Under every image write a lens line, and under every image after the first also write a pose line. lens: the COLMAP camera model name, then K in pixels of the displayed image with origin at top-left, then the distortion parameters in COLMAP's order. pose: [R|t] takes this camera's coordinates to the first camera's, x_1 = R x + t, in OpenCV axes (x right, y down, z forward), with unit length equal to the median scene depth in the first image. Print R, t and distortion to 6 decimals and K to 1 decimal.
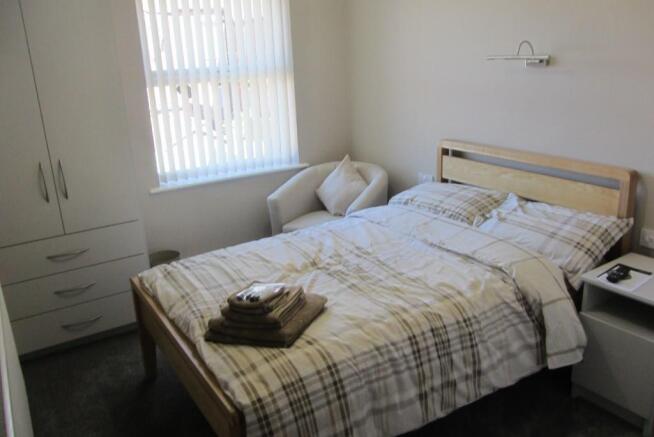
lens RADIAL K [[556.8, 0, 327.0], [0, 556.8, 218.5], [0, 0, 1]] dist [-0.001436, 0.004728]
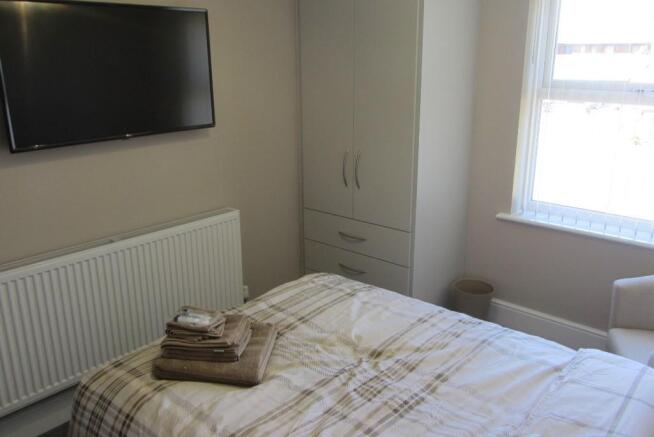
lens RADIAL K [[556.8, 0, 327.0], [0, 556.8, 218.5], [0, 0, 1]] dist [-0.001436, 0.004728]
pose [[0.267497, 0.314256, -0.910872, 0.551482], [-0.294090, 0.926842, 0.233400, -0.229057], [0.917582, 0.205445, 0.340347, 0.621790]]
